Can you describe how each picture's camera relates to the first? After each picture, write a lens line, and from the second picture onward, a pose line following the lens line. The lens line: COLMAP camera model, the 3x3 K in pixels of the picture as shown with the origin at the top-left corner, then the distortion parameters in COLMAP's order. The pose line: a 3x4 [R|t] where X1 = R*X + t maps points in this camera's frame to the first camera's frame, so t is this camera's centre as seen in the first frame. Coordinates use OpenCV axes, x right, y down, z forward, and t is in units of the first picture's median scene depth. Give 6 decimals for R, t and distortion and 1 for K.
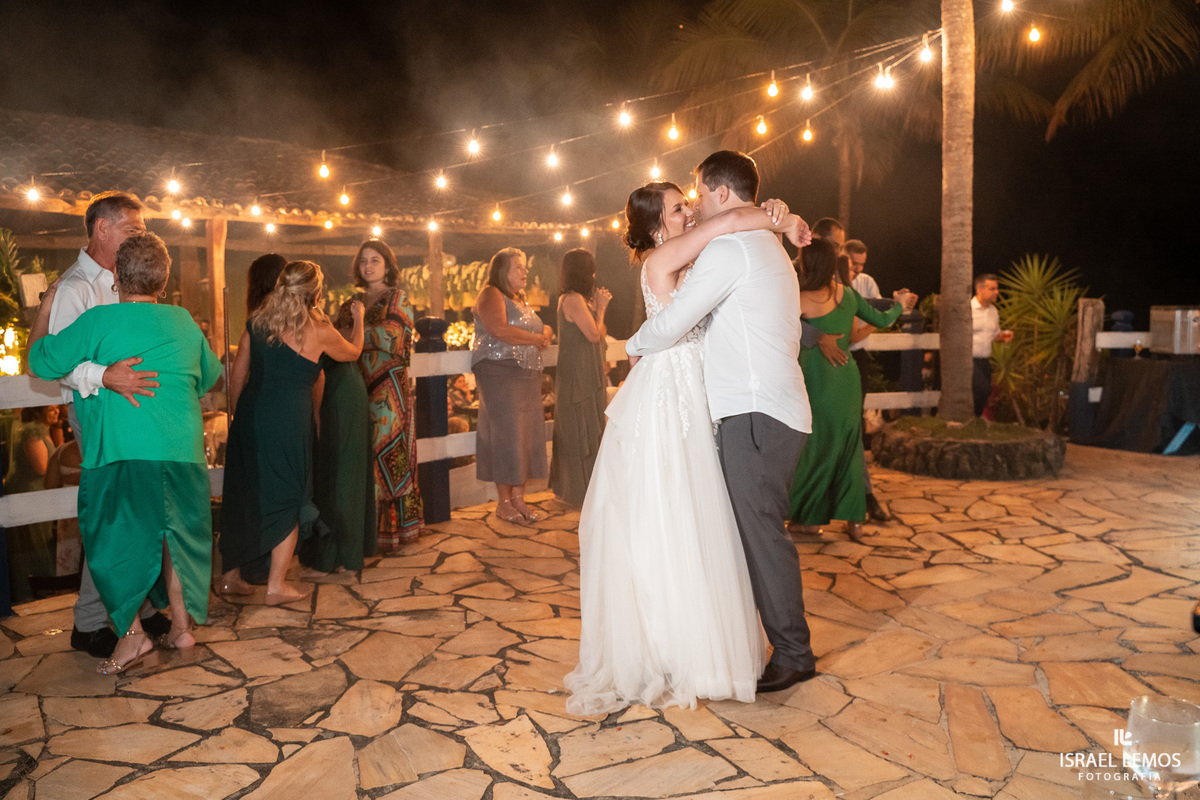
lens RADIAL K [[979.4, 0, 597.7], [0, 979.4, 400.1], [0, 0, 1]] dist [-0.104739, 0.079697]
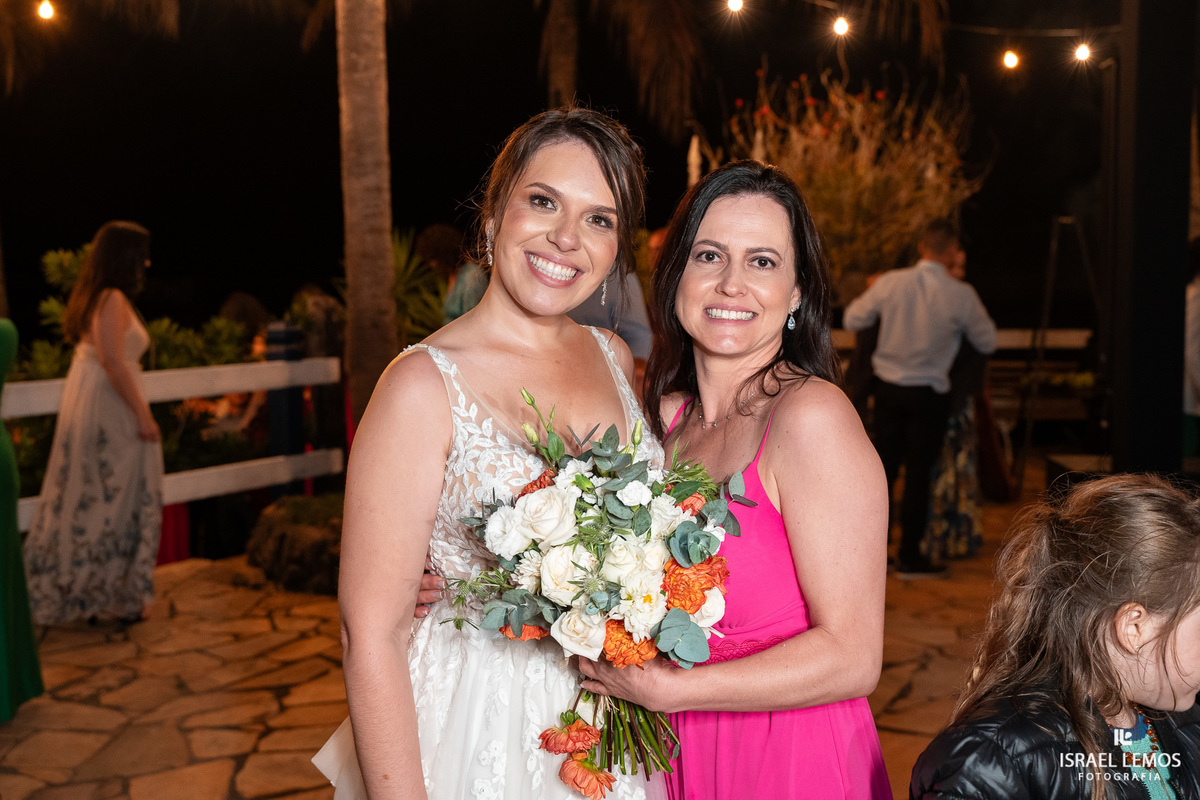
lens RADIAL K [[1394.4, 0, 597.2], [0, 1394.4, 396.1], [0, 0, 1]] dist [0.032962, 0.000000]
pose [[0.740991, -0.056441, 0.669139, -0.162288], [0.060817, 0.998007, 0.016834, -0.064121], [-0.668756, 0.028221, 0.742946, 0.271870]]
